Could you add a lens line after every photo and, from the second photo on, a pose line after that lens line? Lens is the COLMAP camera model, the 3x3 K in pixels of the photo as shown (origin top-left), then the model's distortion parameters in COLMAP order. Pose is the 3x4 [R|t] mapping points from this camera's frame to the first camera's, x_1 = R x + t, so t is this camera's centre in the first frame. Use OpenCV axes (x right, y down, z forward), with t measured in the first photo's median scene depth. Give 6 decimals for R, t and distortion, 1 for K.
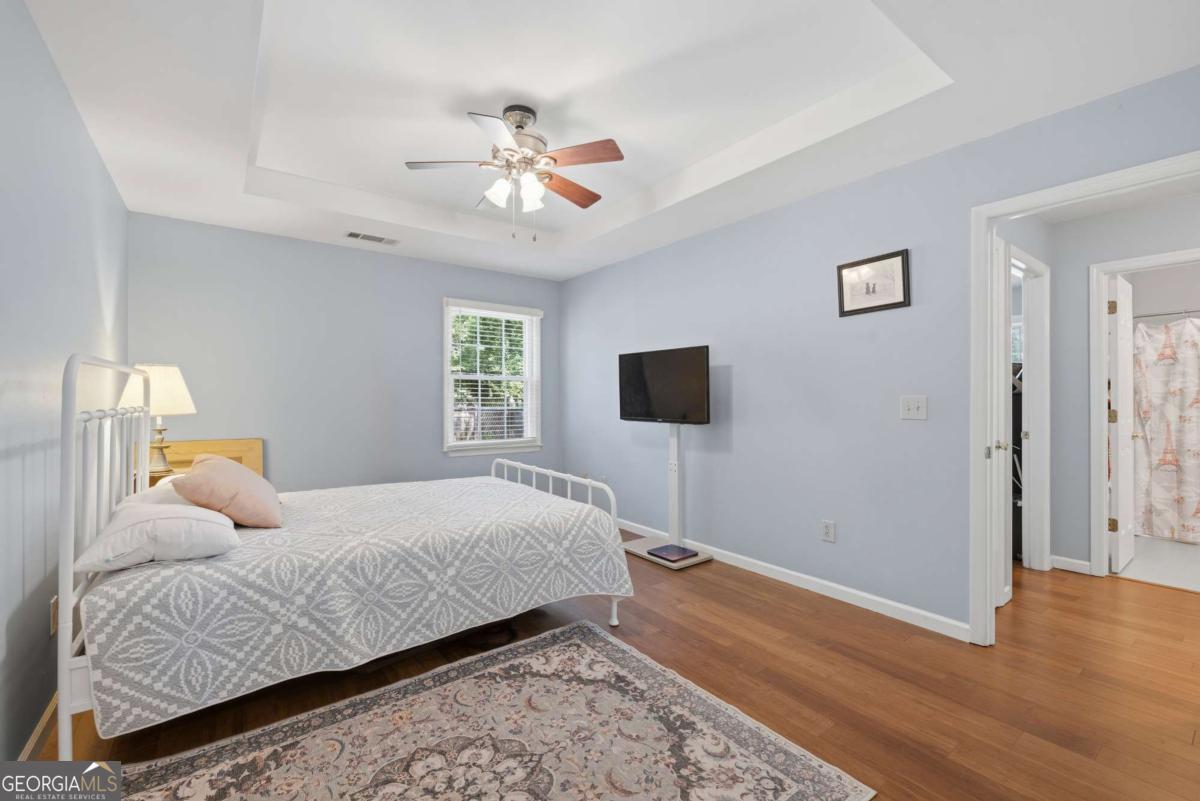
lens RADIAL K [[511.7, 0, 599.2], [0, 511.7, 397.2], [0, 0, 1]] dist [-0.000509, -0.000020]
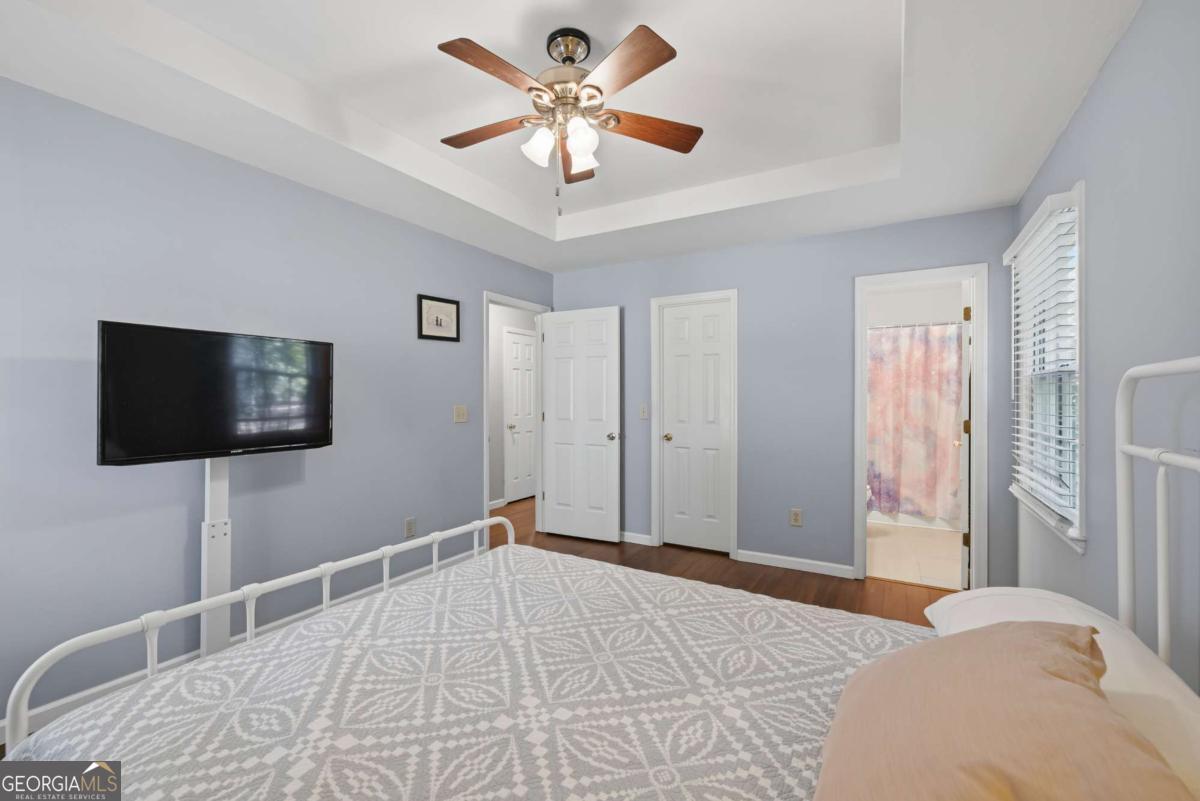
lens RADIAL K [[511.7, 0, 599.1], [0, 511.7, 399.1], [0, 0, 1]] dist [-0.000509, -0.000020]
pose [[-0.387364, -0.002217, 0.921924, -0.792824], [-0.007706, 0.999970, -0.000833, -0.022184], [-0.921895, -0.007427, -0.387370, 1.122746]]
